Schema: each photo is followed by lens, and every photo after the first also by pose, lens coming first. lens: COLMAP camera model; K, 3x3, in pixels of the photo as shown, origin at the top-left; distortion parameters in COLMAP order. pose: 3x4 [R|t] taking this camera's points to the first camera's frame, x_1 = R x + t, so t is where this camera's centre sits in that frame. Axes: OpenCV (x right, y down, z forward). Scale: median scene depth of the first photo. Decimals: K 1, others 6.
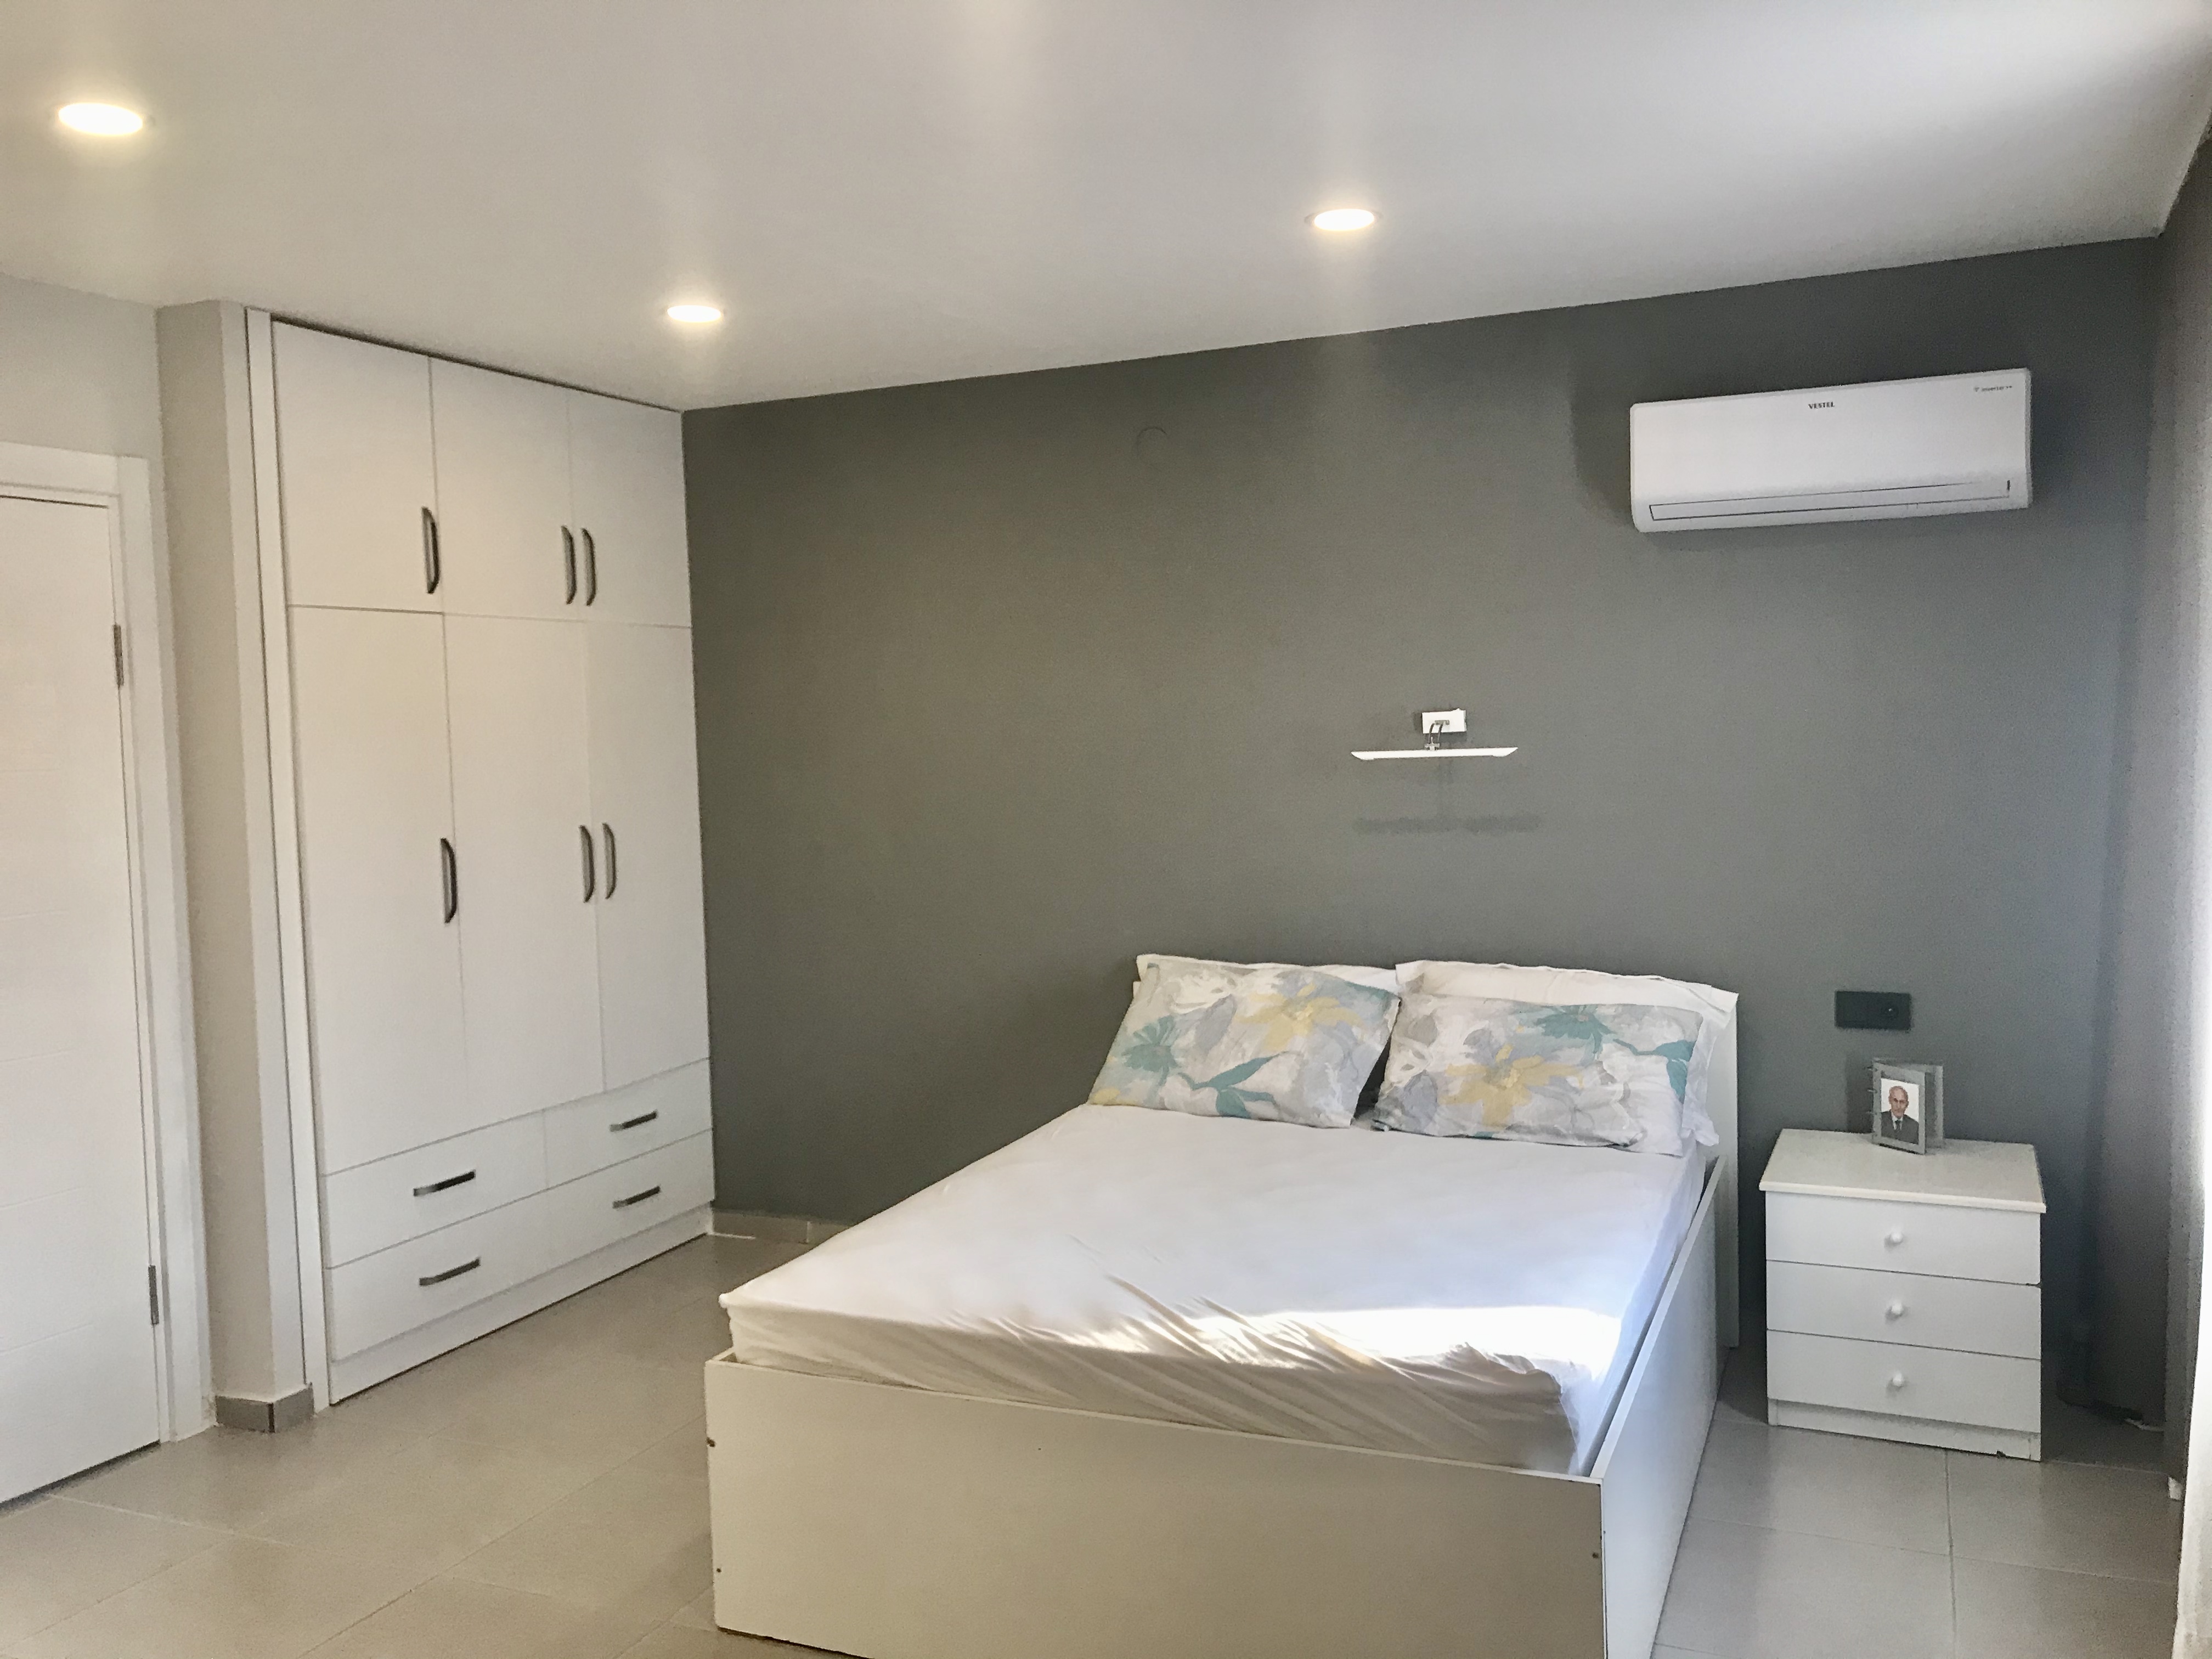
lens RADIAL K [[1805.8, 0, 1111.0], [0, 1805.8, 821.4], [0, 0, 1]] dist [0.041970, -0.059759]
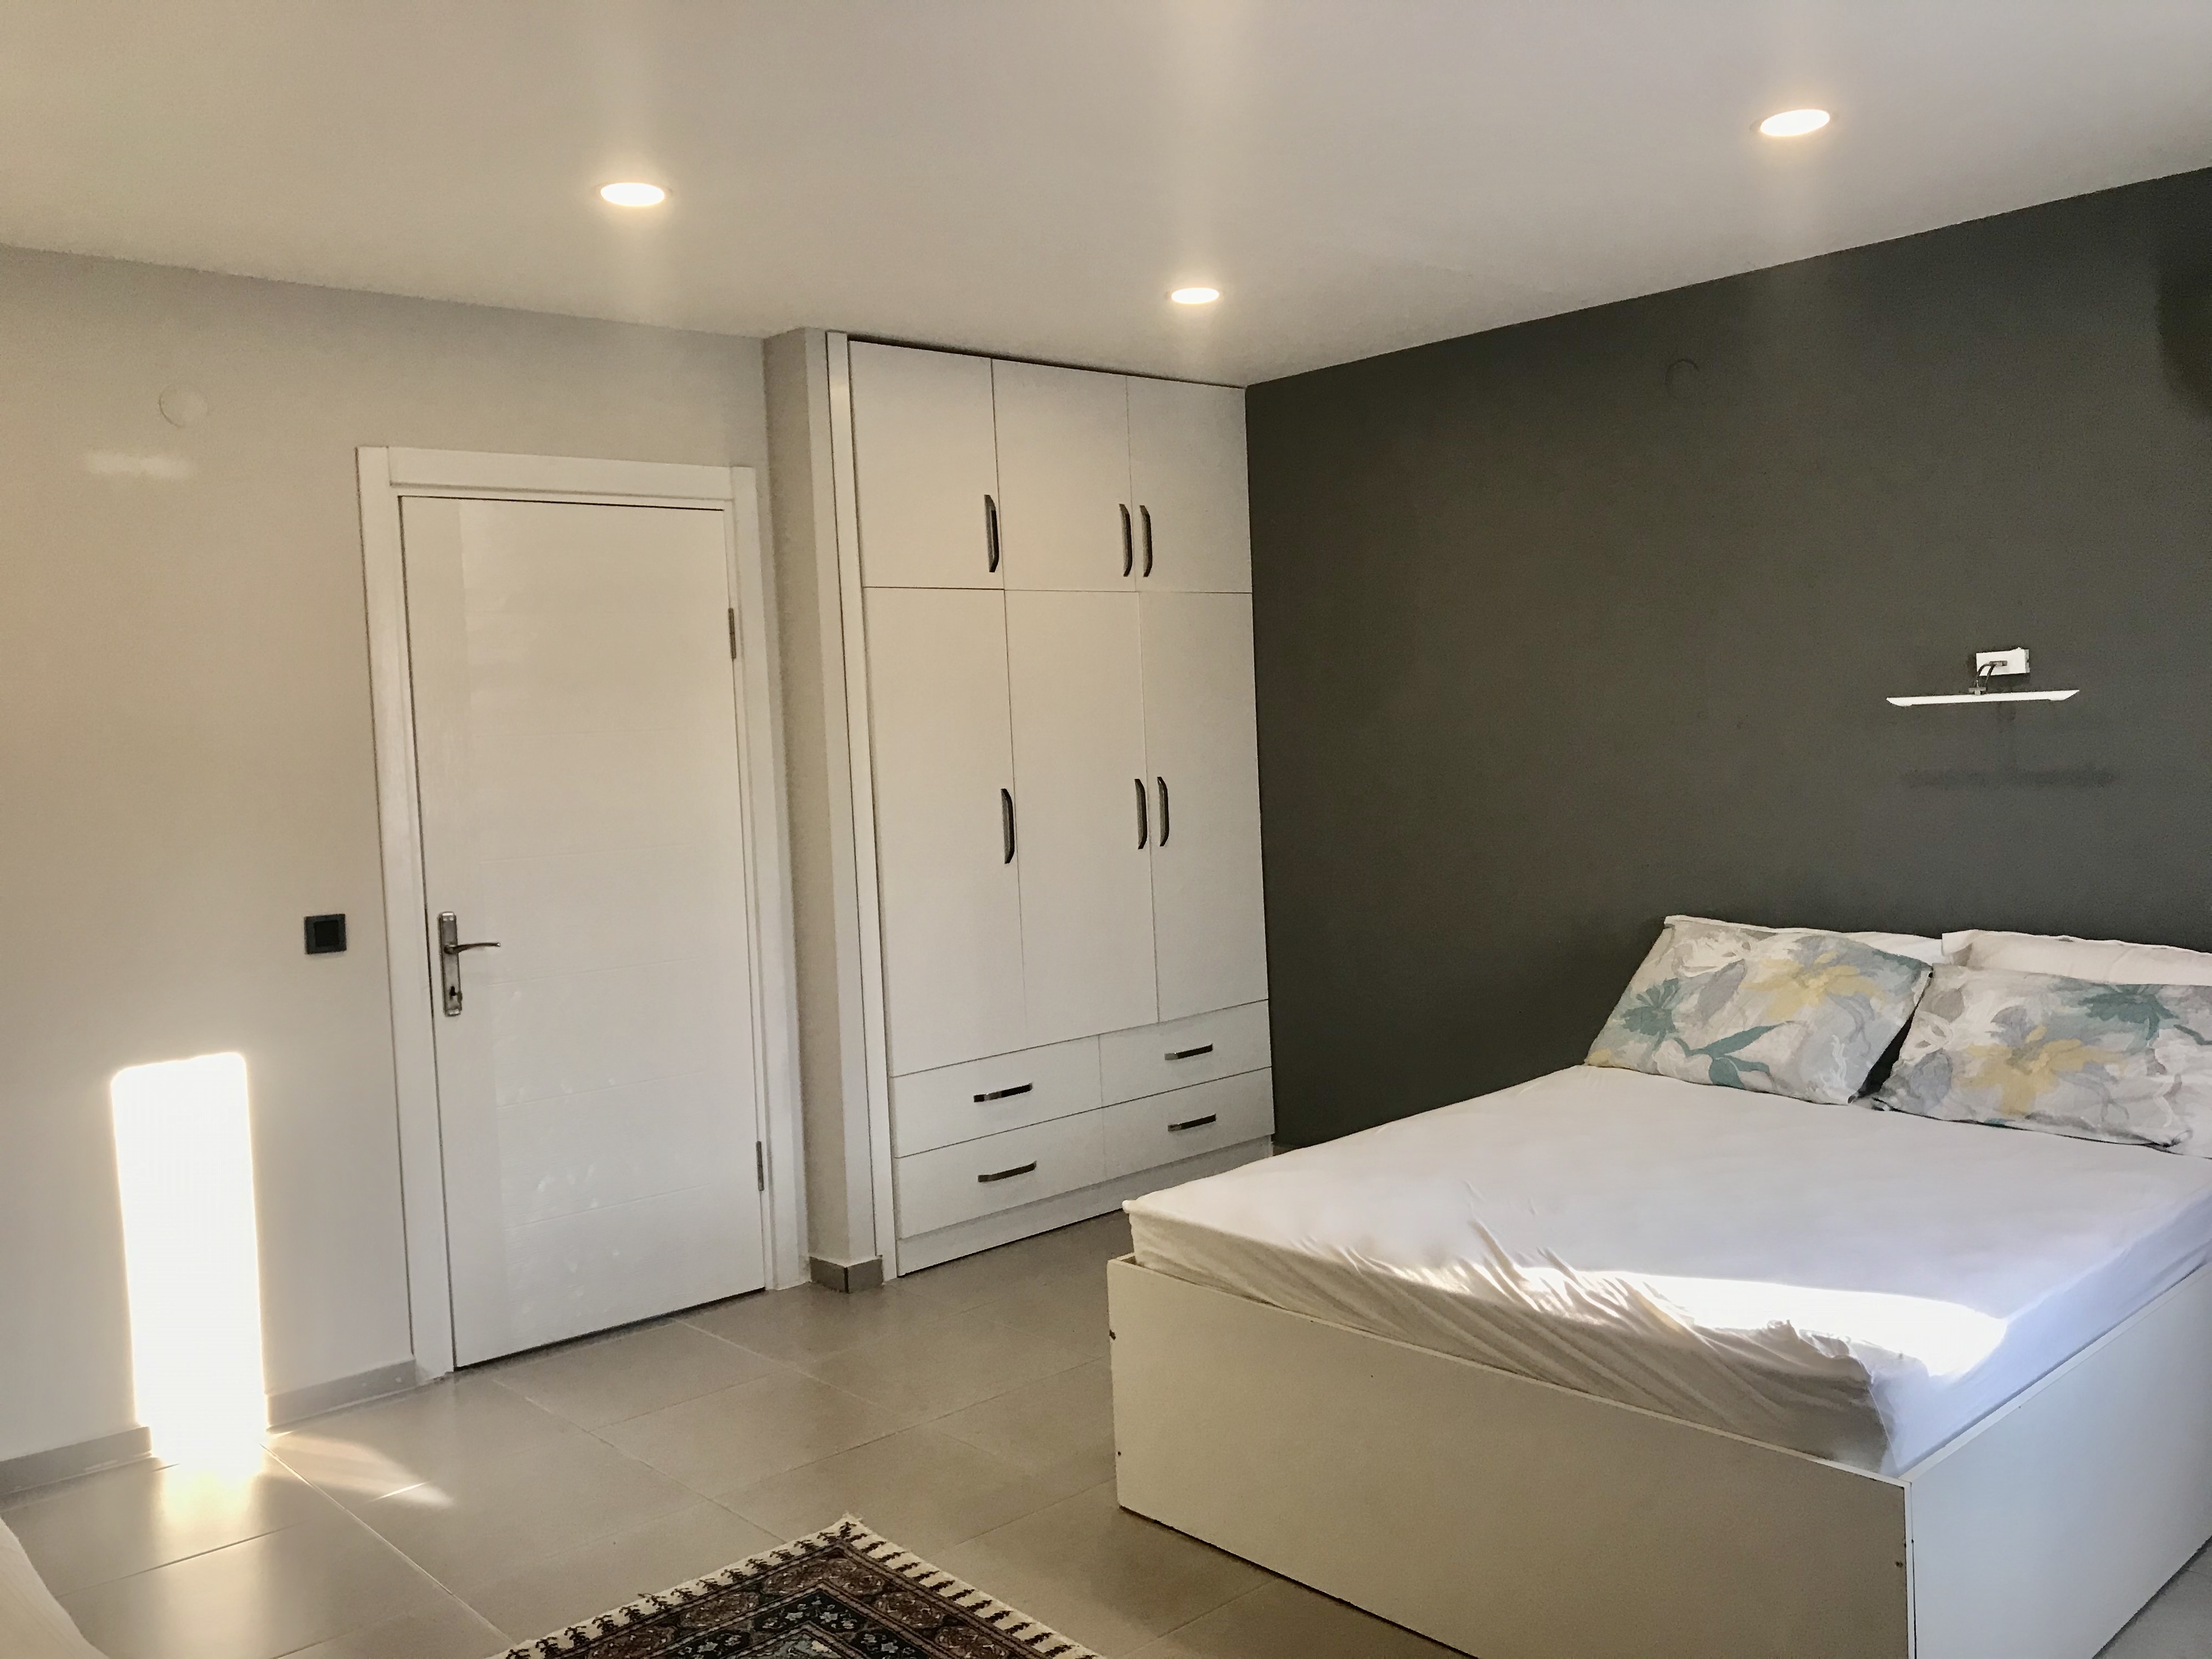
lens RADIAL K [[1805.8, 0, 1153.6], [0, 1805.8, 828.4], [0, 0, 1]] dist [0.041970, -0.059759]
pose [[0.915003, 0.012208, -0.403262, 0.183041], [-0.005071, 0.999811, 0.018762, 0.013123], [0.403415, -0.015122, 0.914892, 0.014125]]
